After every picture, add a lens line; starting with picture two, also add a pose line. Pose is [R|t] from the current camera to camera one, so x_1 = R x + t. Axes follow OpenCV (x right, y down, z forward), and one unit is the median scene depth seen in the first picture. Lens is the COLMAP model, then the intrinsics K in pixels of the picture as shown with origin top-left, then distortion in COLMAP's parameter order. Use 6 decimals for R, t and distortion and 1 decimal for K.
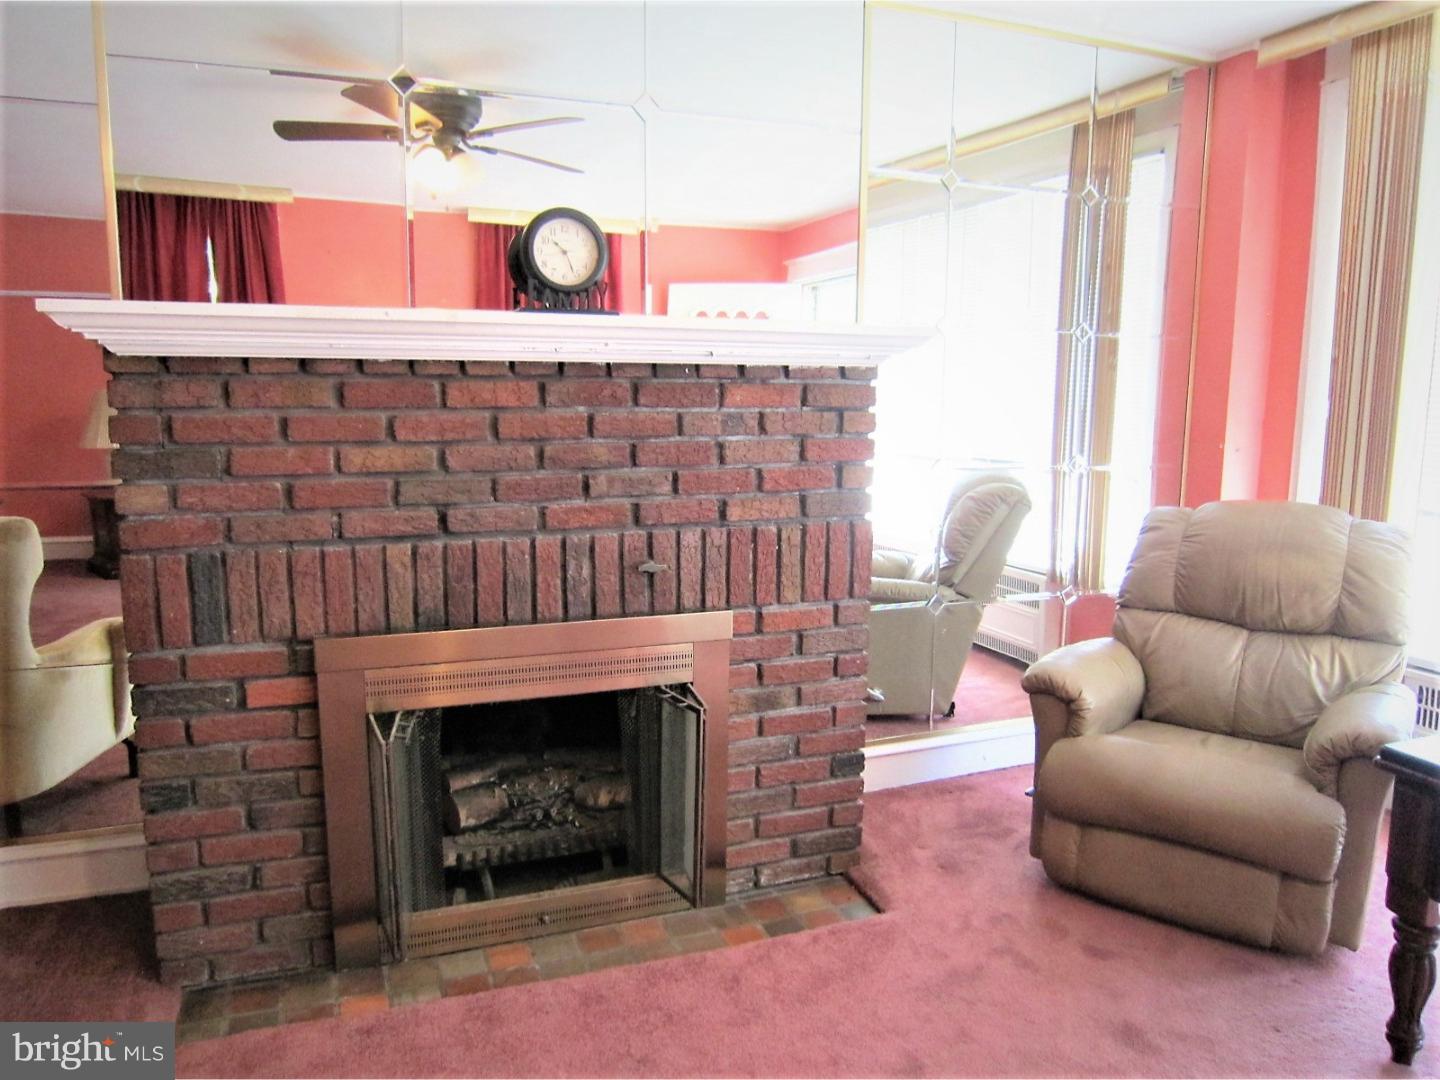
lens RADIAL K [[1019.4, 0, 714.4], [0, 1019.4, 544.9], [0, 0, 1]] dist [-0.056417, 0.013245]
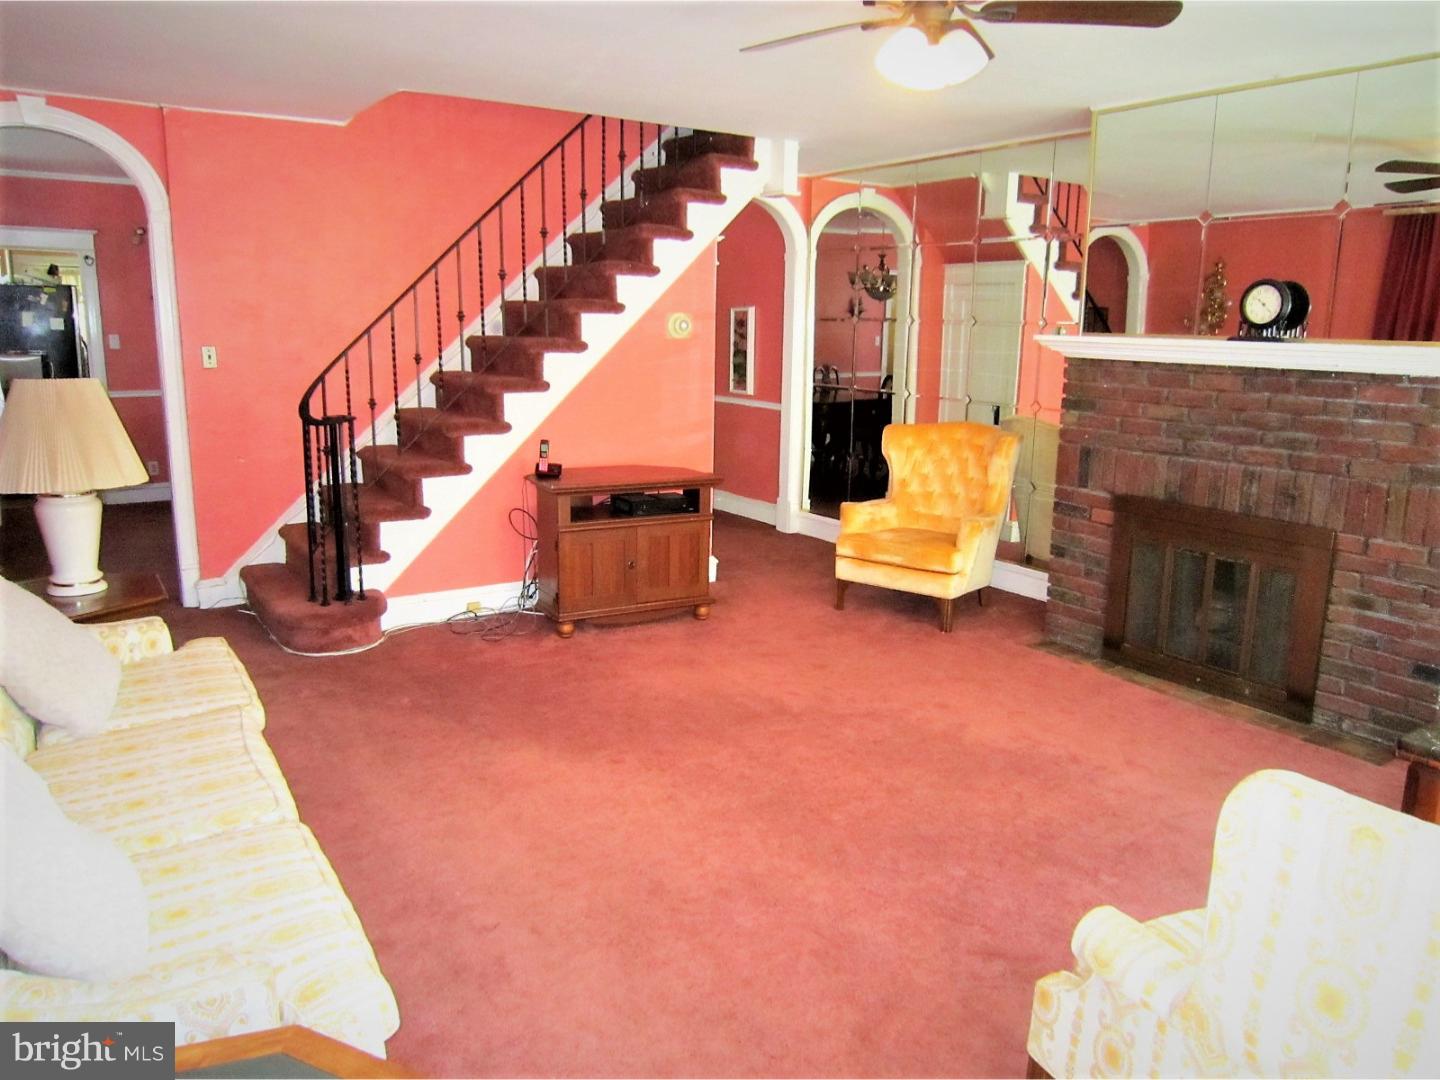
lens RADIAL K [[1019.4, 0, 722.9], [0, 1019.4, 544.8], [0, 0, 1]] dist [-0.056417, 0.013245]
pose [[0.224332, 0.197514, -0.954287, 1.263390], [-0.165534, 0.972738, 0.162419, -0.008348], [0.960351, 0.121531, 0.250911, -0.268845]]
